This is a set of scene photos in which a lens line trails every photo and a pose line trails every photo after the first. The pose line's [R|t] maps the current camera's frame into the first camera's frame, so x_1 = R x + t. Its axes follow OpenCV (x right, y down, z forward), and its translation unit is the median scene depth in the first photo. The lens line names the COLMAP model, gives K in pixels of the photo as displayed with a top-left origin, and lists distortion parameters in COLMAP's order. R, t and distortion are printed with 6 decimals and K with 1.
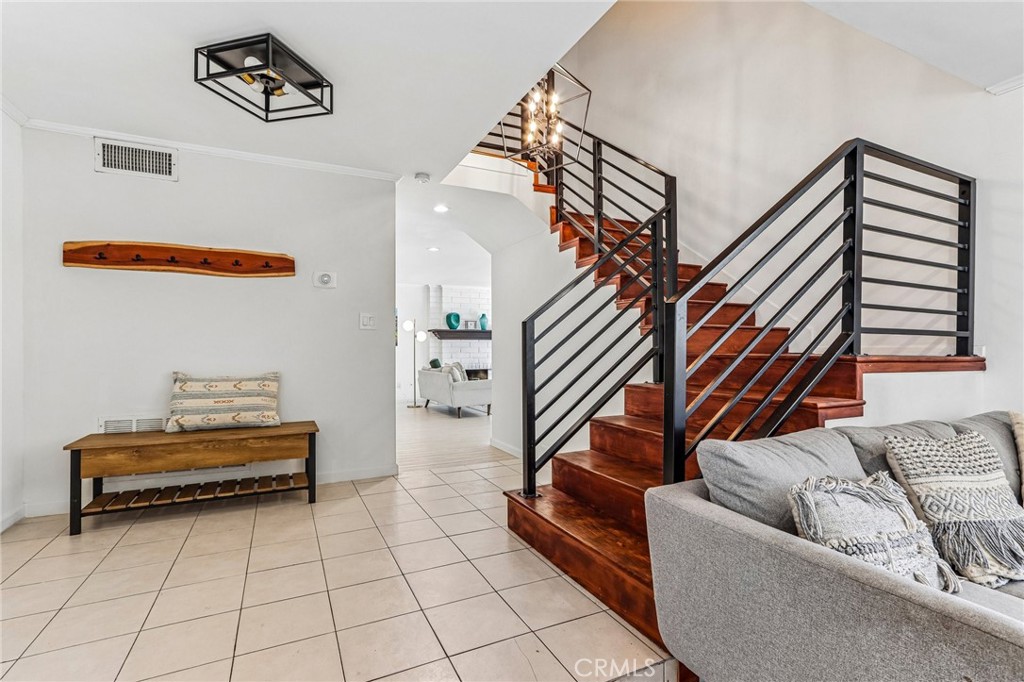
lens RADIAL K [[472.7, 0, 502.5], [0, 472.7, 344.8], [0, 0, 1]] dist [-0.000441, 0.004079]
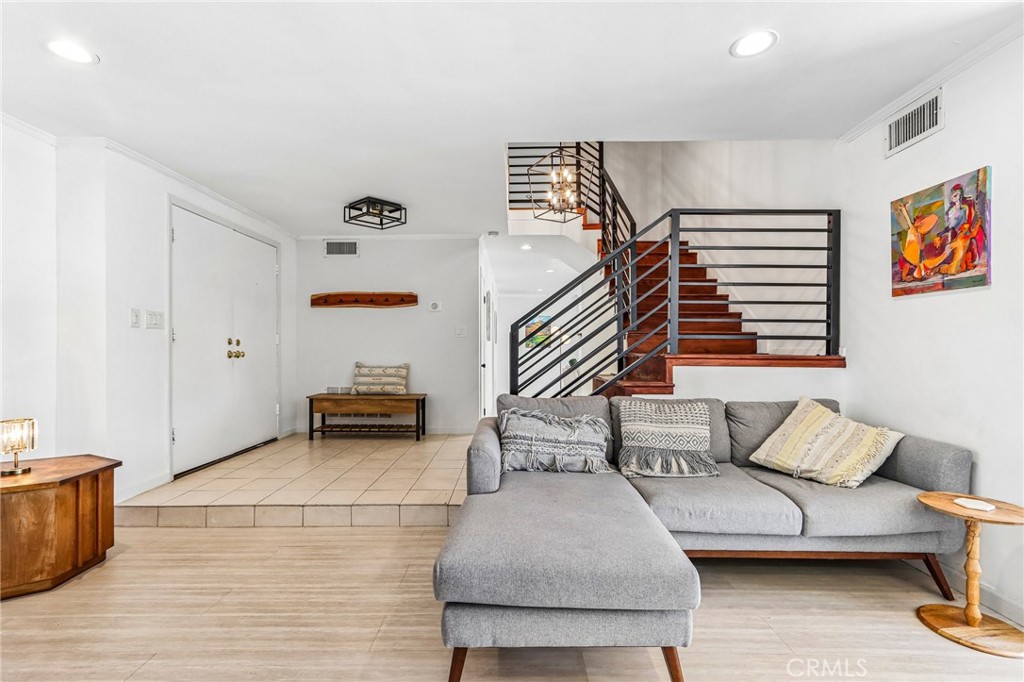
lens RADIAL K [[472.7, 0, 501.6], [0, 472.7, 347.3], [0, 0, 1]] dist [-0.000441, 0.004079]
pose [[0.895404, -0.001140, -0.445253, 0.618398], [0.001639, 0.999998, 0.000735, -0.000547], [0.445252, -0.001388, 0.895404, -0.383621]]
